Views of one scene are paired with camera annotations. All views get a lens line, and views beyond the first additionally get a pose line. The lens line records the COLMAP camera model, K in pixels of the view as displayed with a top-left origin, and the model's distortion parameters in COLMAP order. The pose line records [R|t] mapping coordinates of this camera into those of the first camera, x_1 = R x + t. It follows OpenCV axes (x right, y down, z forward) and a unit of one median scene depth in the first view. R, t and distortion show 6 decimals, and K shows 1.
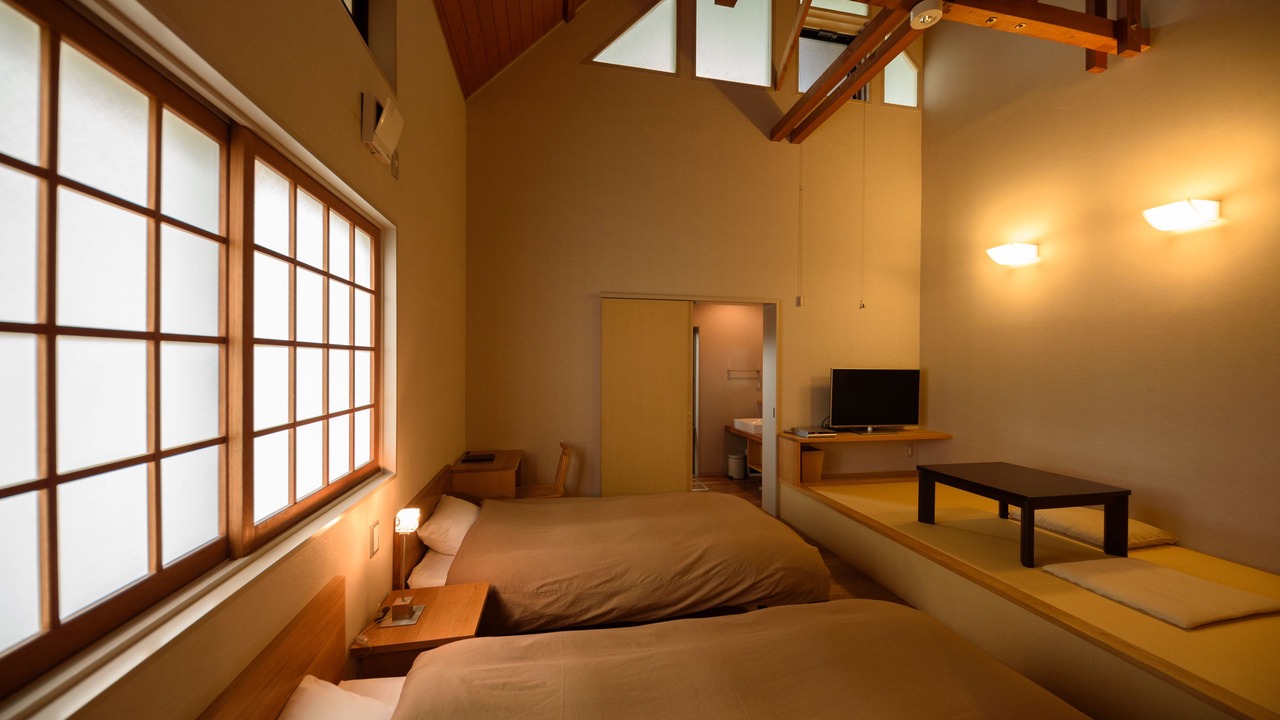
lens RADIAL K [[442.2, 0, 643.0], [0, 442.2, 363.2], [0, 0, 1]] dist [-0.000411, -0.000195]
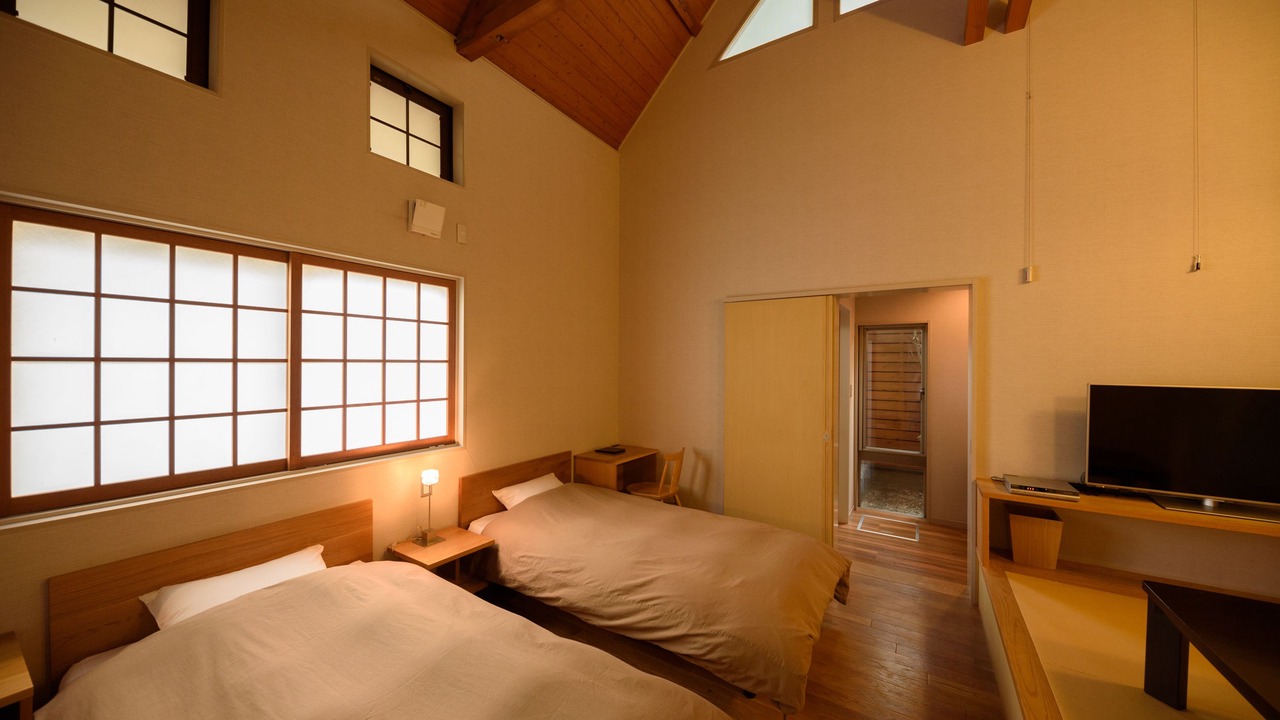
lens RADIAL K [[442.2, 0, 643.0], [0, 442.2, 363.2], [0, 0, 1]] dist [-0.000411, -0.000195]
pose [[0.716570, -0.001407, -0.697514, 0.767236], [-0.004699, 0.999966, -0.006844, -0.015392], [0.697499, 0.008182, 0.716539, 0.324471]]
